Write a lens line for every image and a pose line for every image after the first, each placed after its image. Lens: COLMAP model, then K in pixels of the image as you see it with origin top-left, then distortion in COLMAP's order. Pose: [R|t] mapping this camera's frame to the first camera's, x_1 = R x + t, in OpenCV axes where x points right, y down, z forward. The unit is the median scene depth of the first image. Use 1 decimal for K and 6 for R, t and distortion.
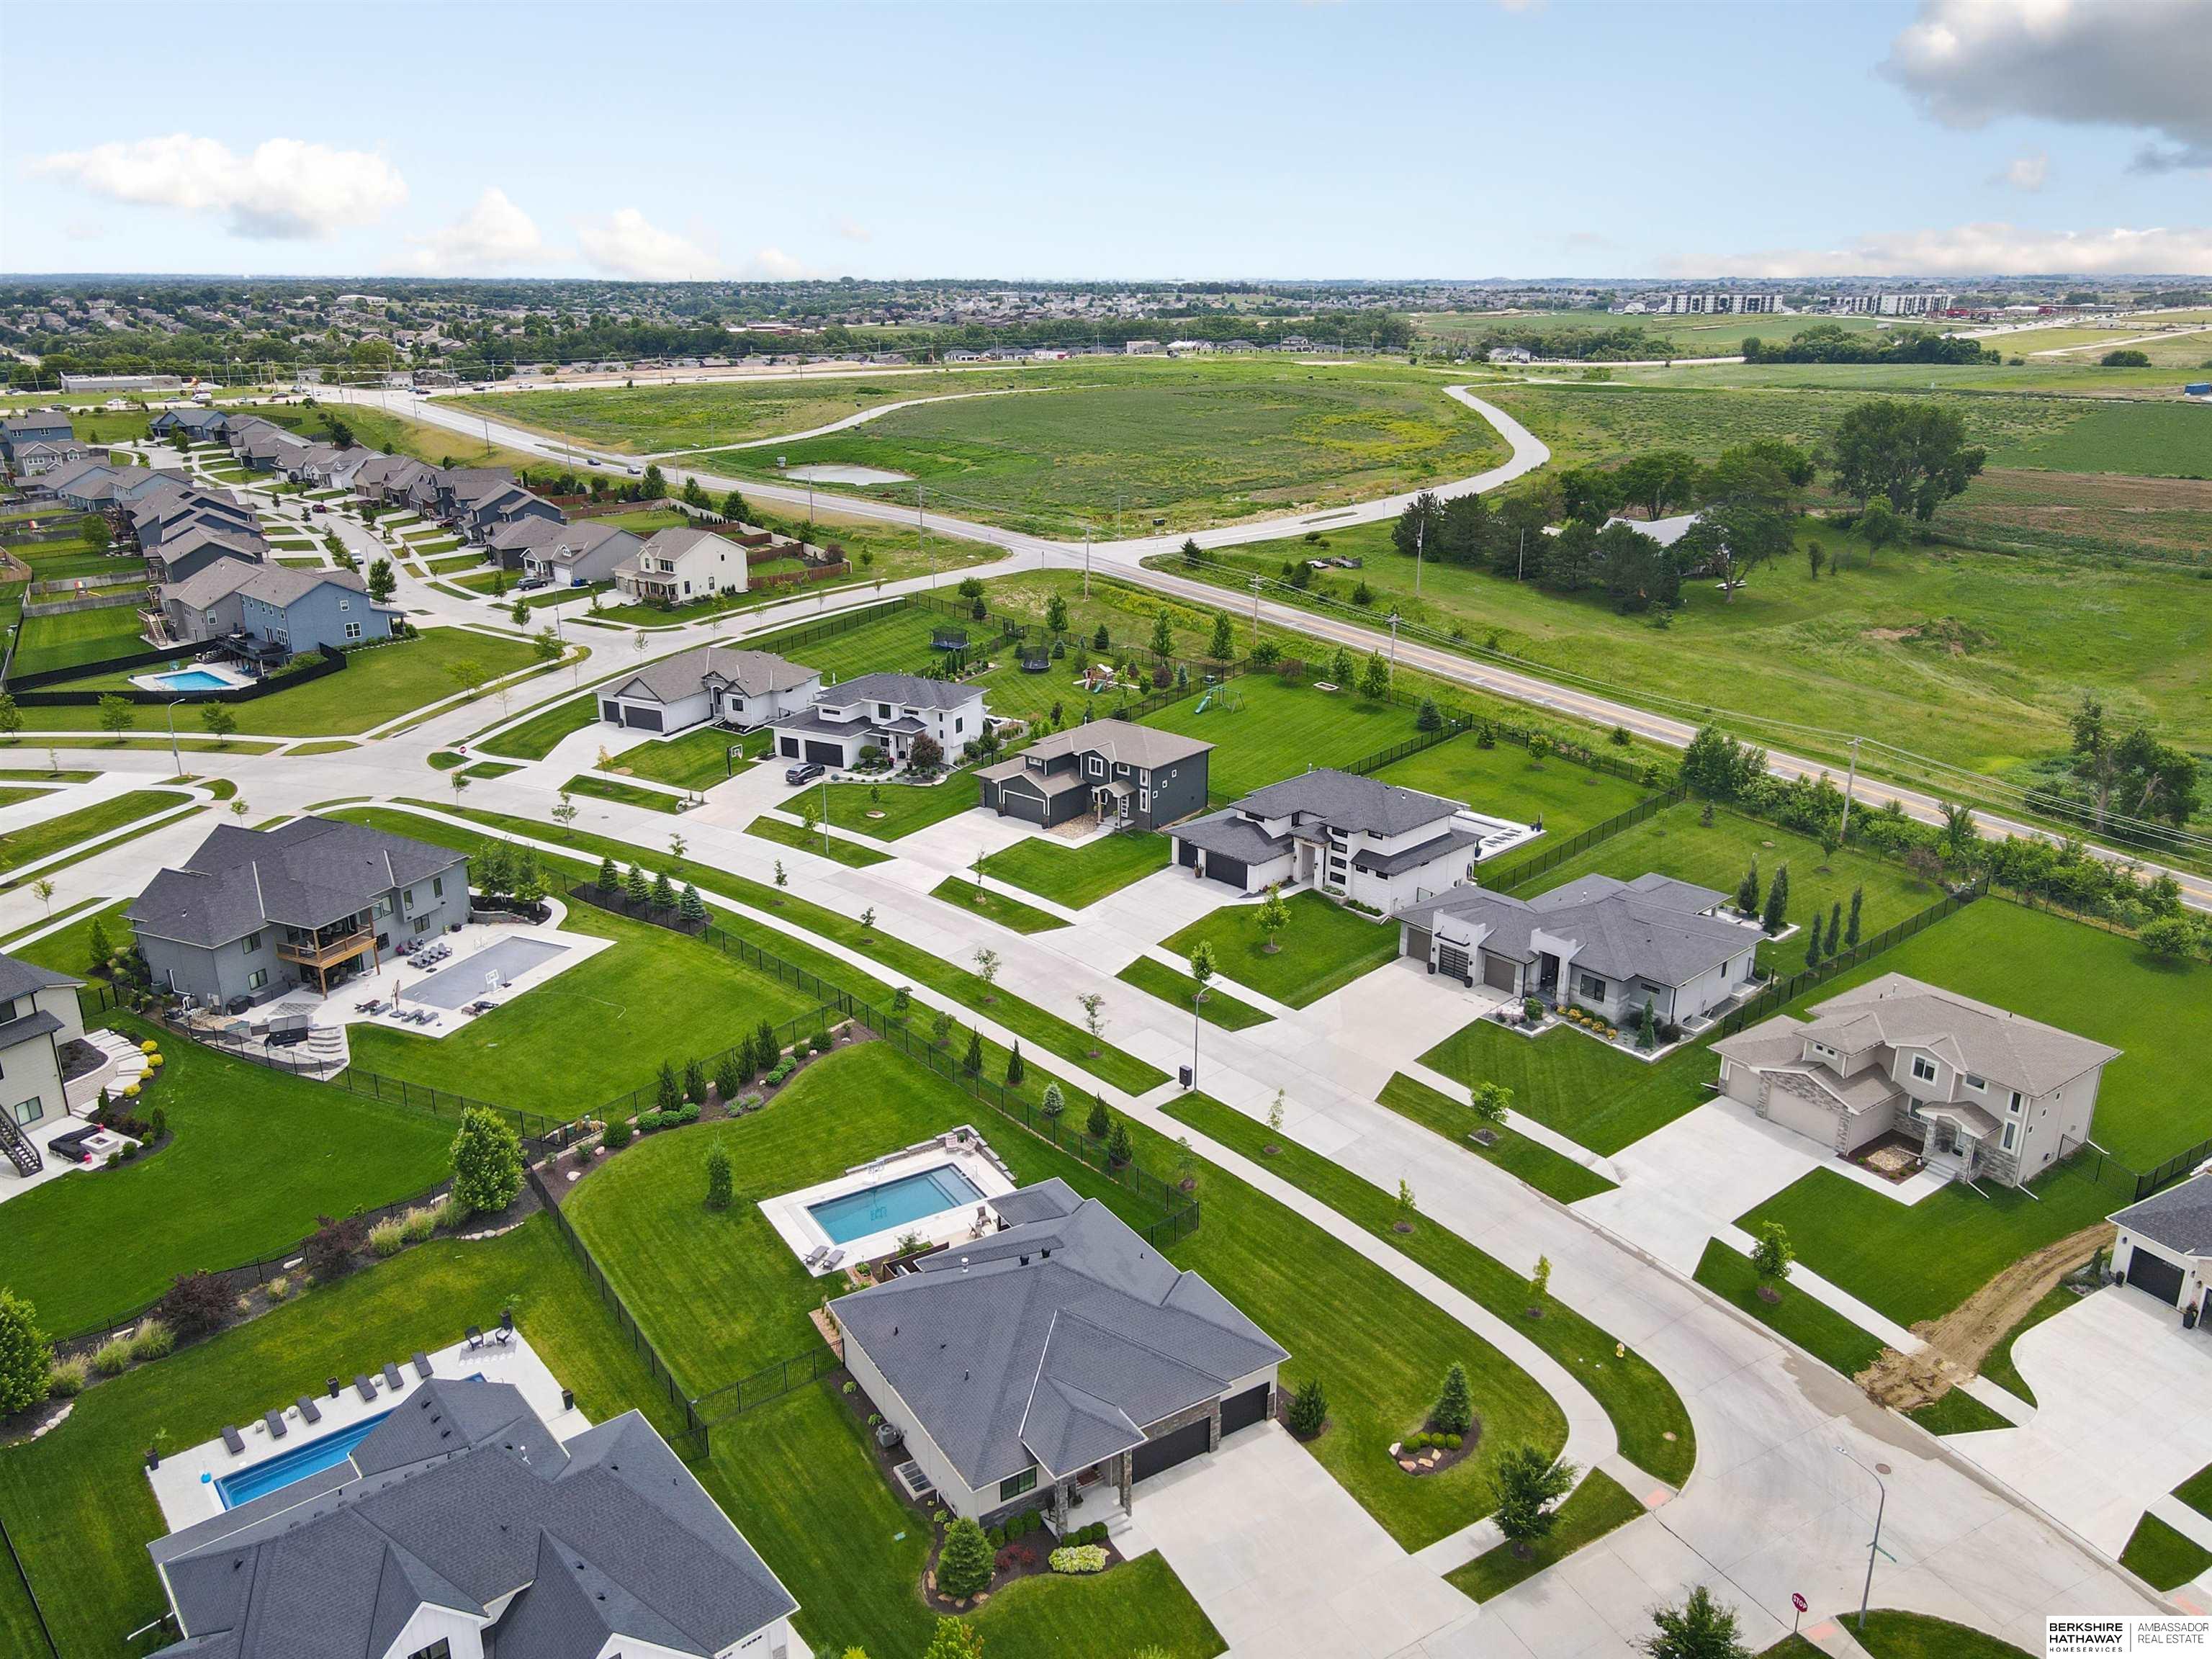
lens RADIAL K [[1675.7, 0, 1099.4], [0, 1675.7, 827.3], [0, 0, 1]] dist [-0.004132, 0.041862]
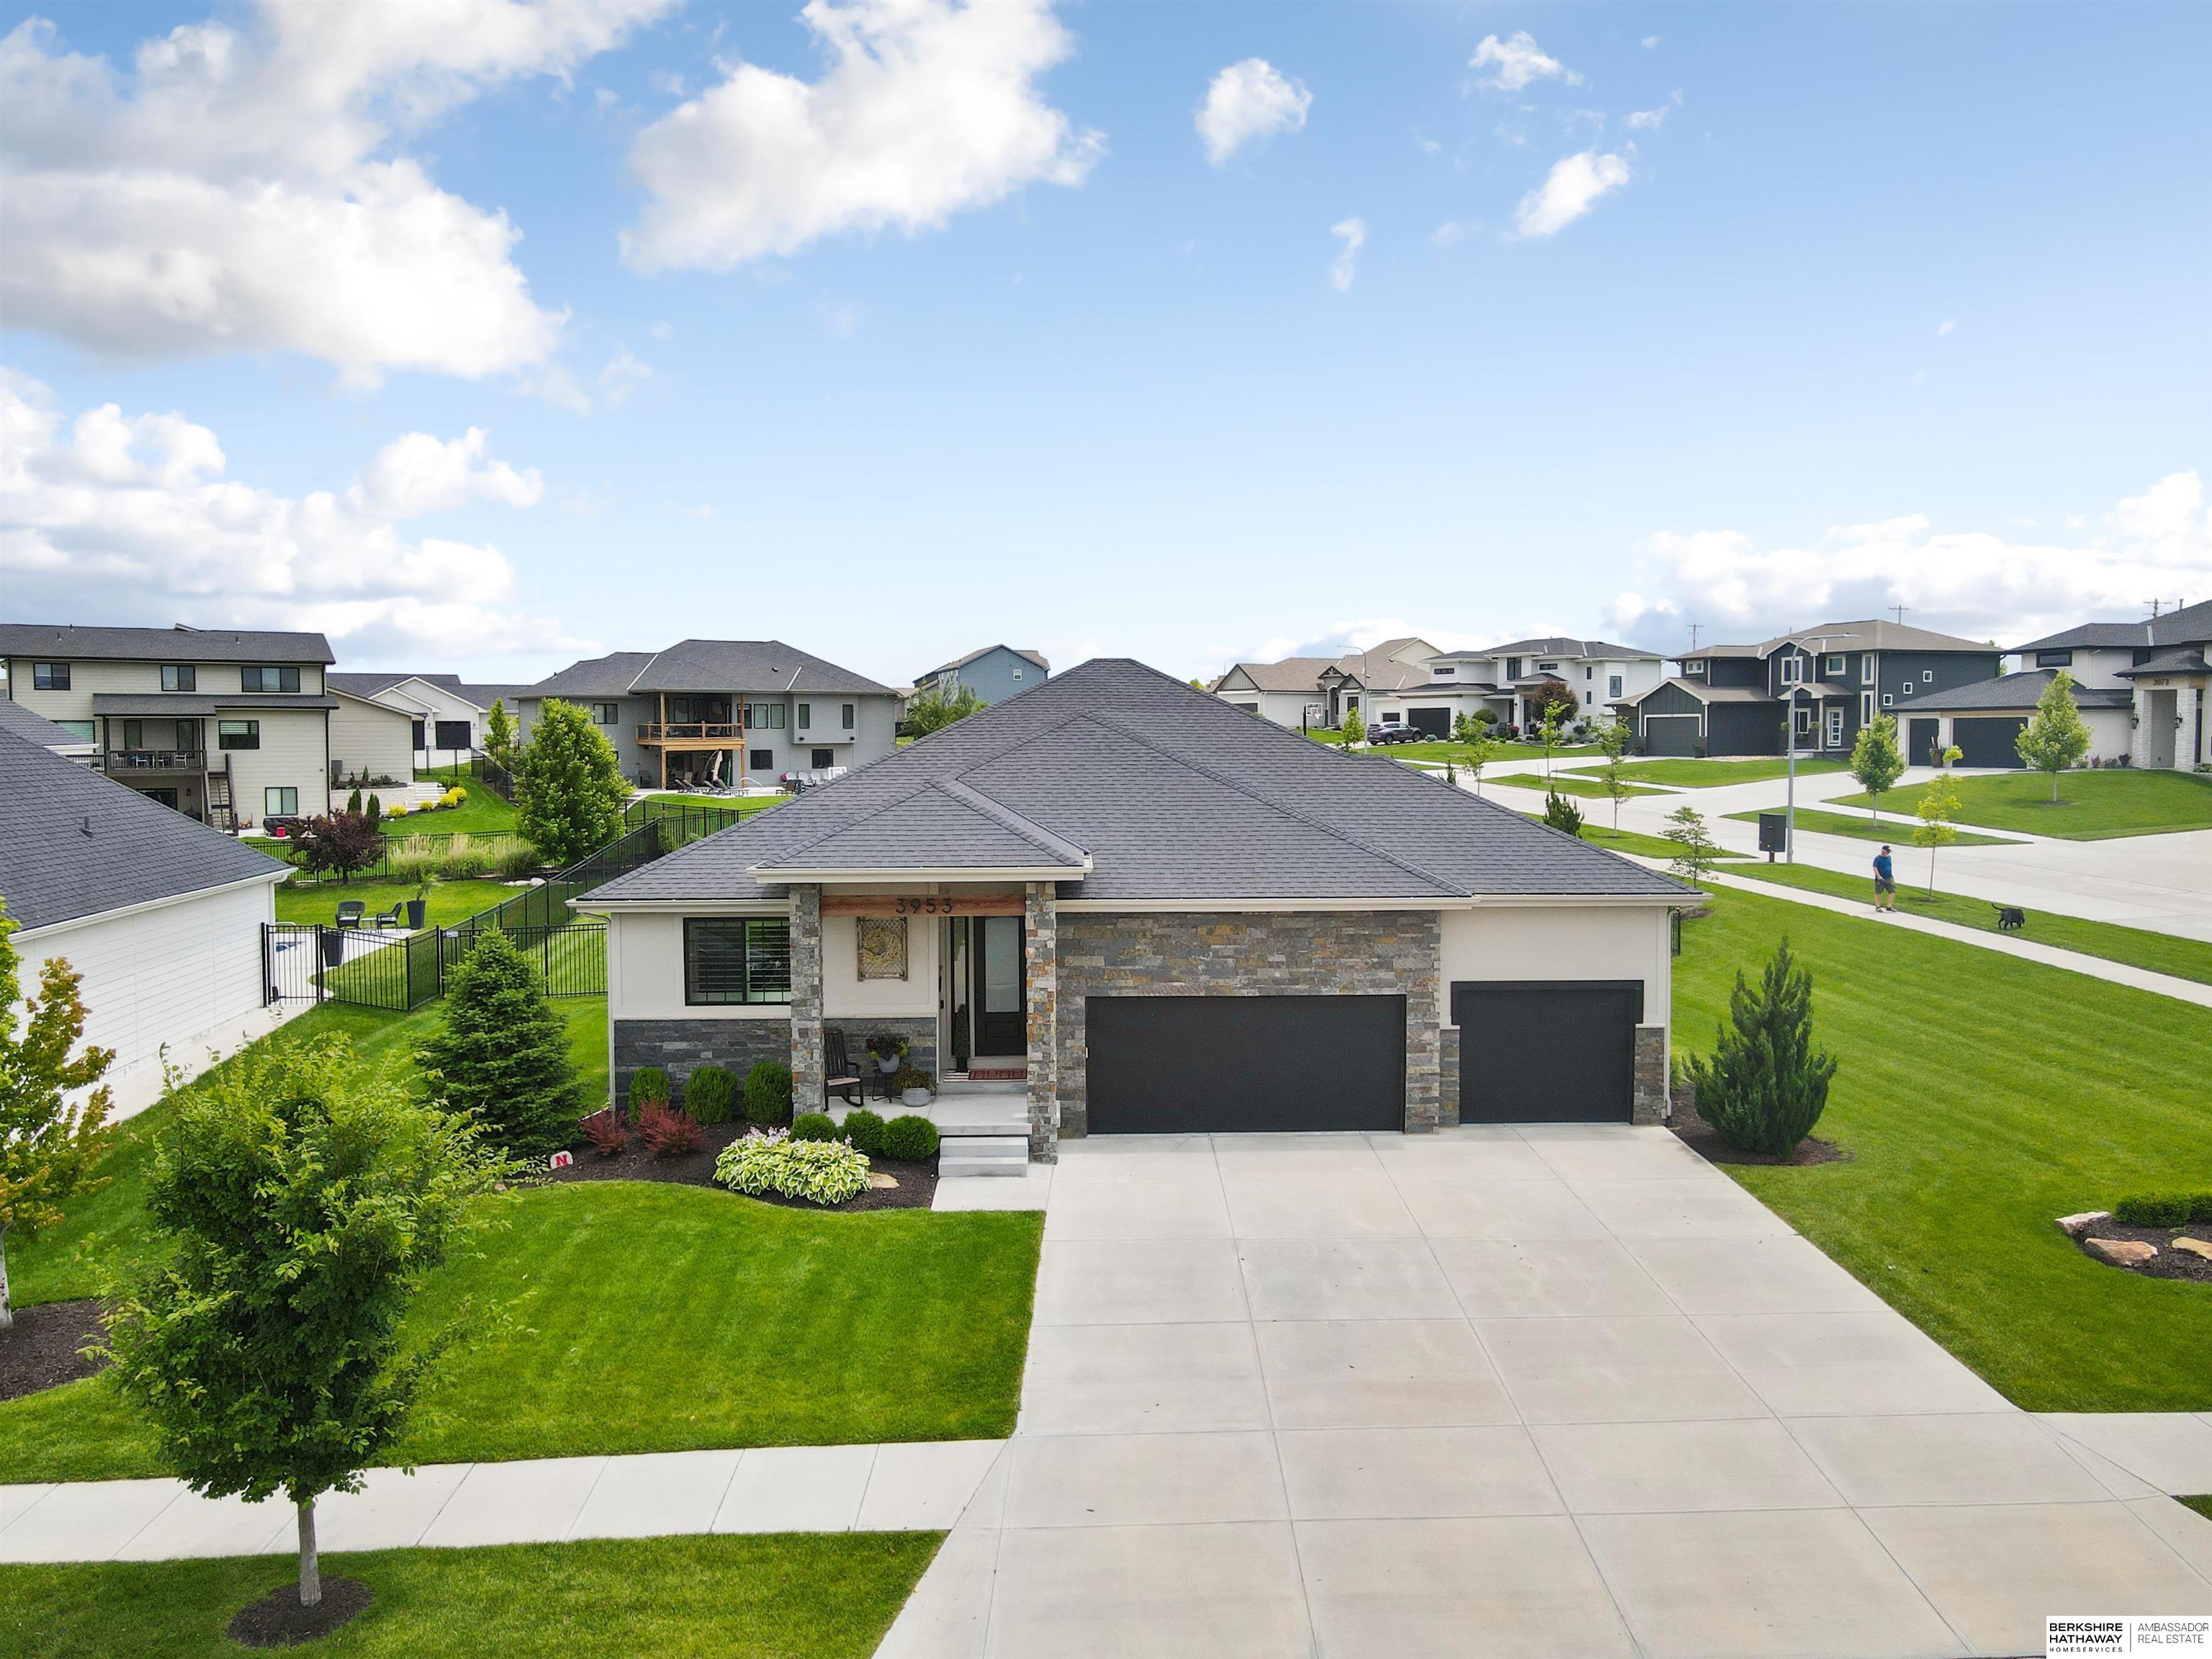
lens RADIAL K [[1639.7, 0, 1106.0], [0, 1639.7, 829.5], [0, 0, 1]] dist [-0.006187, 0.042768]
pose [[0.861145, 0.027190, -0.507632, 0.105572], [-0.165422, 0.959209, -0.229244, 0.240604], [0.480692, 0.281386, 0.830516, 0.418219]]
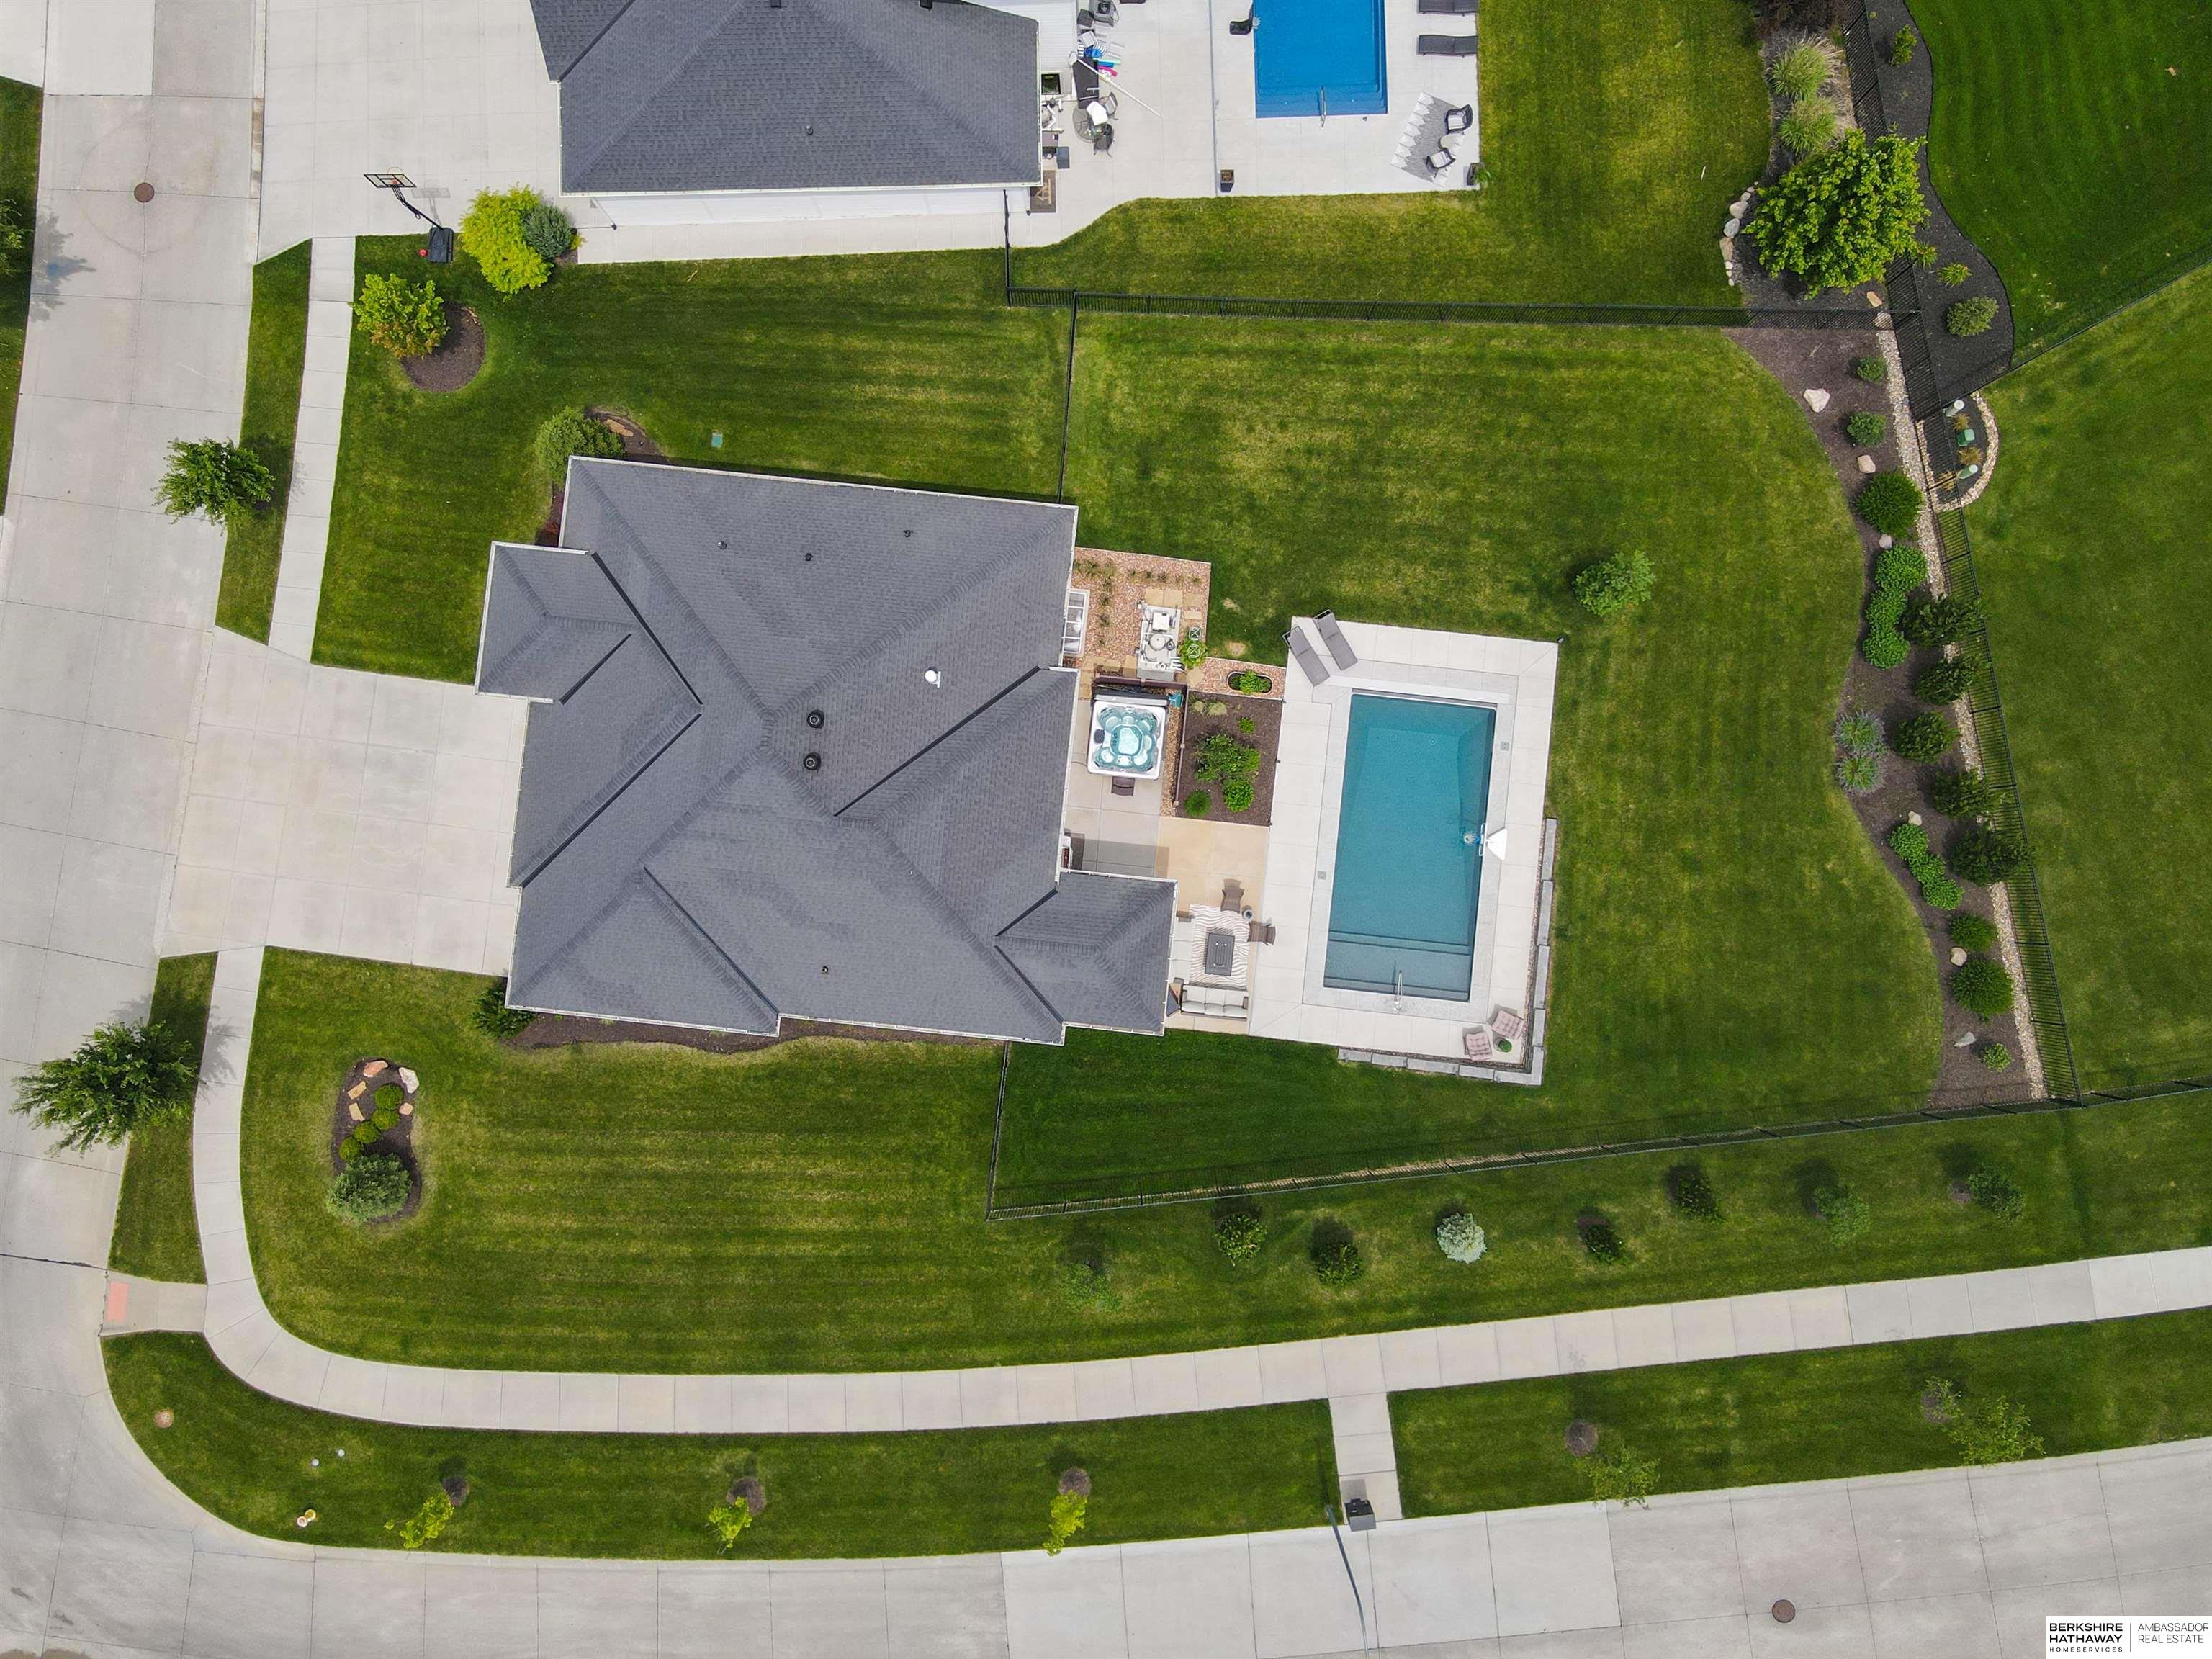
lens RADIAL K [[1675.7, 0, 1099.4], [0, 1675.7, 827.3], [0, 0, 1]] dist [-0.004132, 0.041862]
pose [[-0.611202, 0.790881, -0.030637, -0.035721], [-0.241597, -0.149568, 0.958781, -0.210149], [0.753699, 0.593411, 0.282491, 0.580528]]
